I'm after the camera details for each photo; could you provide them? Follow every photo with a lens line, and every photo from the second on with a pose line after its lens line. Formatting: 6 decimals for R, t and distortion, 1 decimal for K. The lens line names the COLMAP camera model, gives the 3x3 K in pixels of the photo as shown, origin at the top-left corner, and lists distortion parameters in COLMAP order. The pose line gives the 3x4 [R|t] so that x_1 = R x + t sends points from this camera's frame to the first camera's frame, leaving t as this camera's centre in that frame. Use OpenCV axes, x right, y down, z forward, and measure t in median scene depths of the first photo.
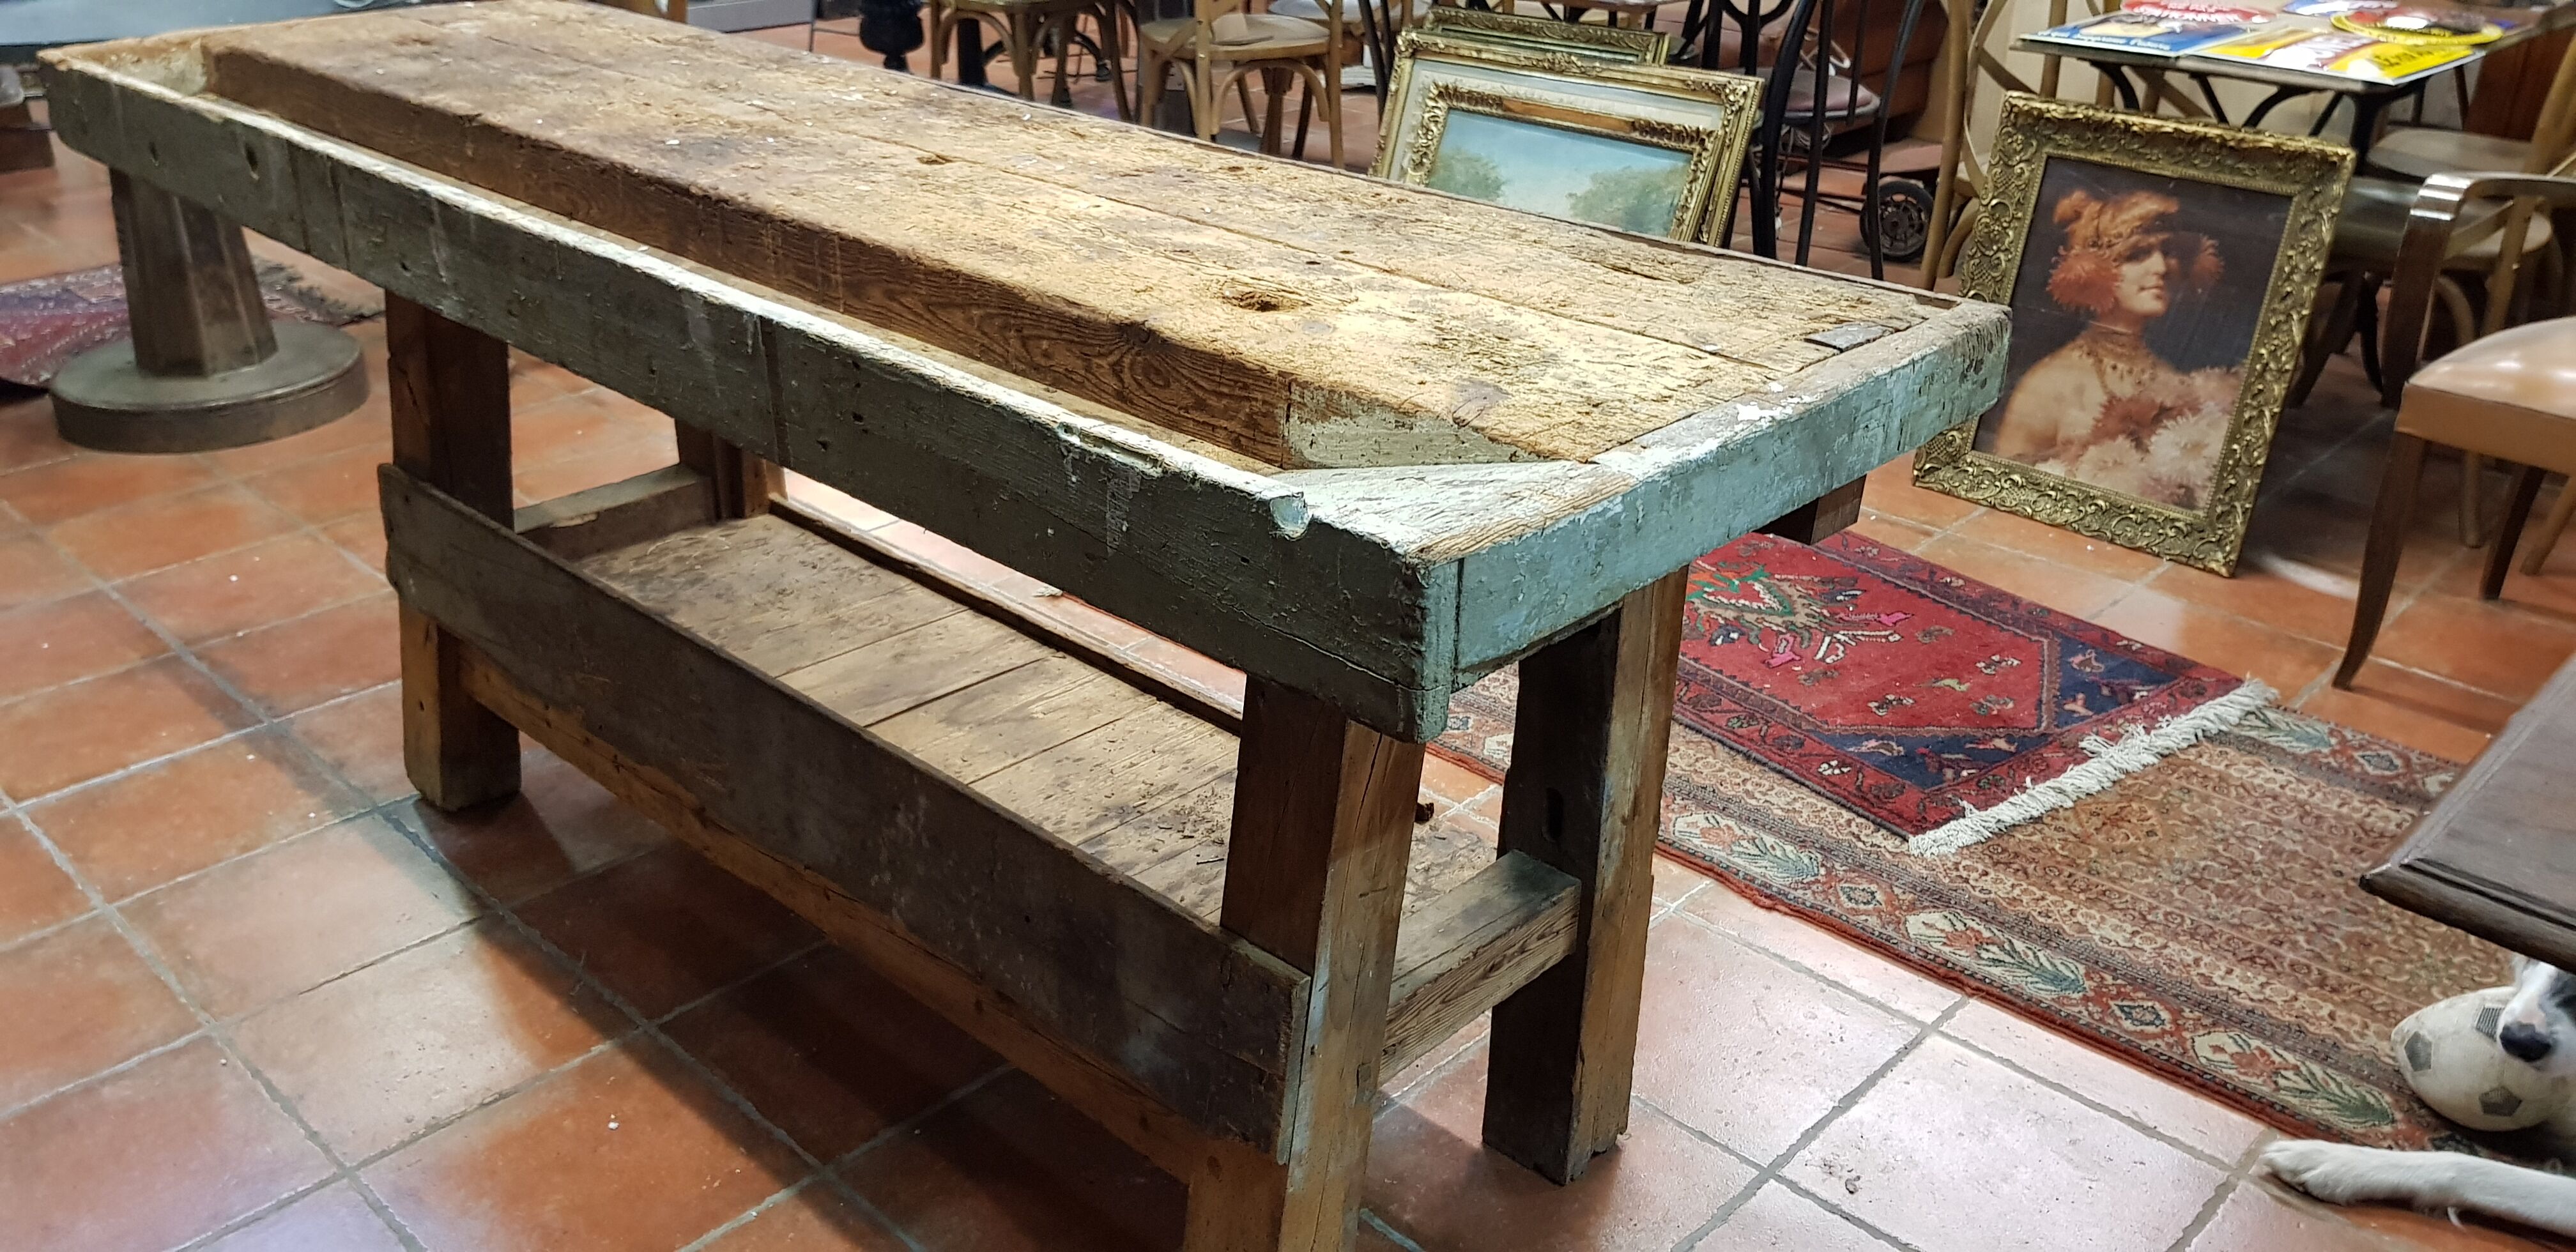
lens RADIAL K [[2017.8, 0, 1285.5], [0, 2017.8, 621.8], [0, 0, 1]] dist [0.080460, -0.140746]
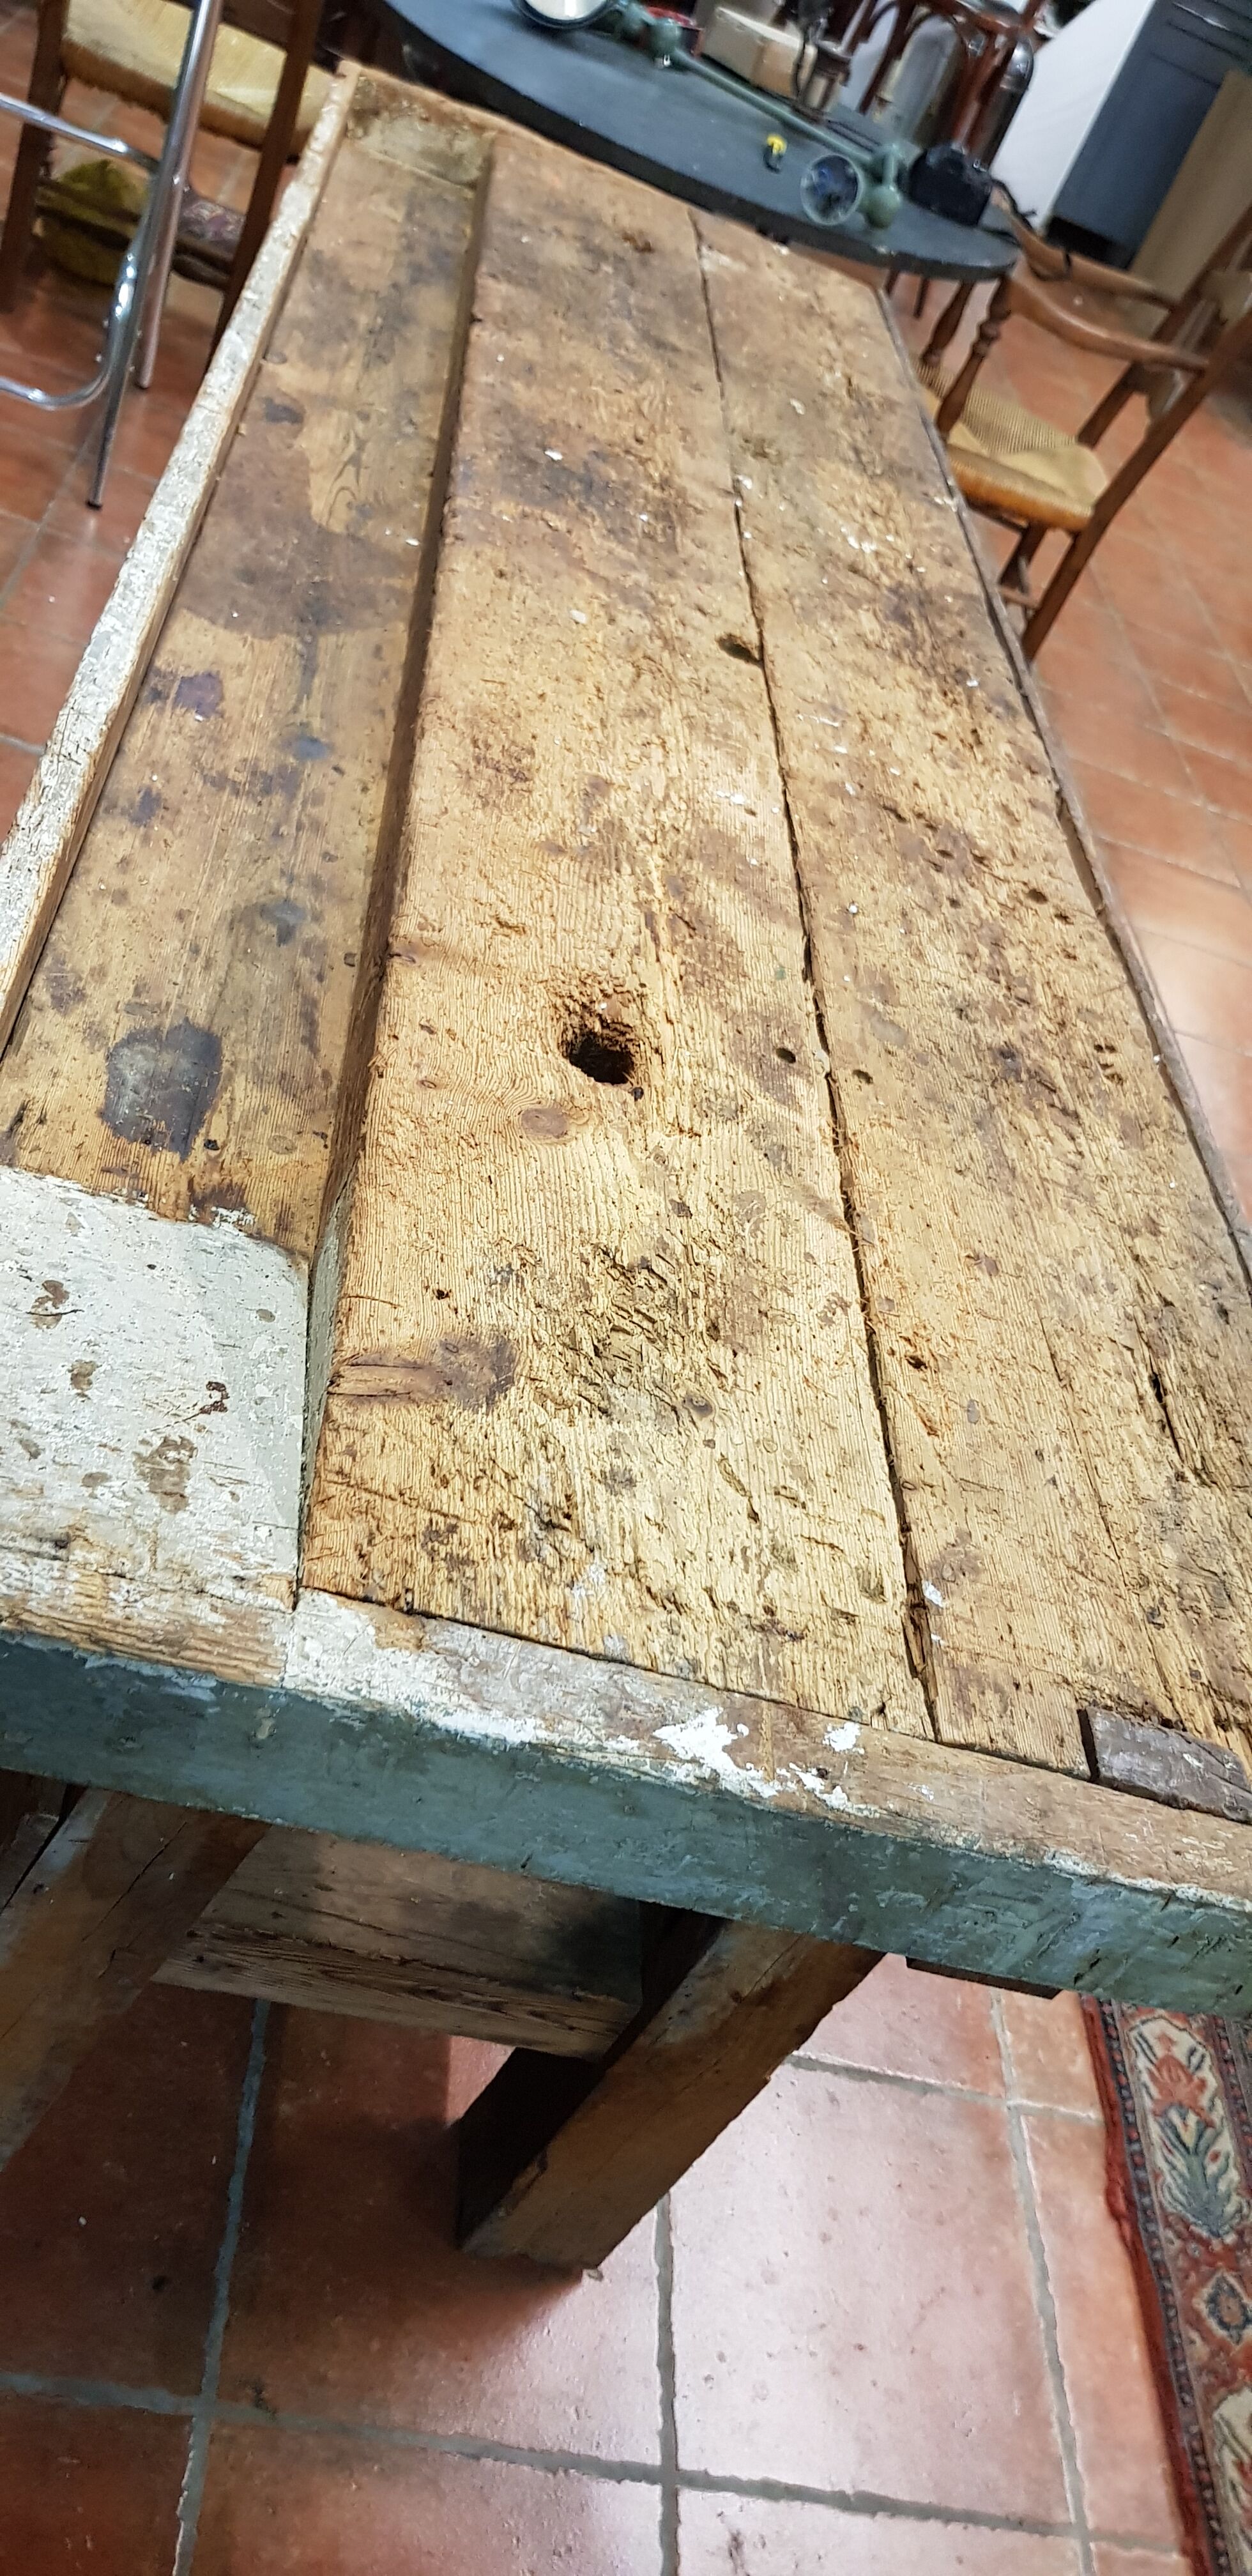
lens RADIAL K [[2017.8, 0, 621.3], [0, 2017.8, 1289.4], [0, 0, 1]] dist [0.080460, -0.140746]
pose [[0.651087, 0.657376, -0.379397, 0.226073], [-0.610857, 0.750524, 0.252124, -0.208531], [0.450488, 0.067603, 0.890220, 0.336805]]
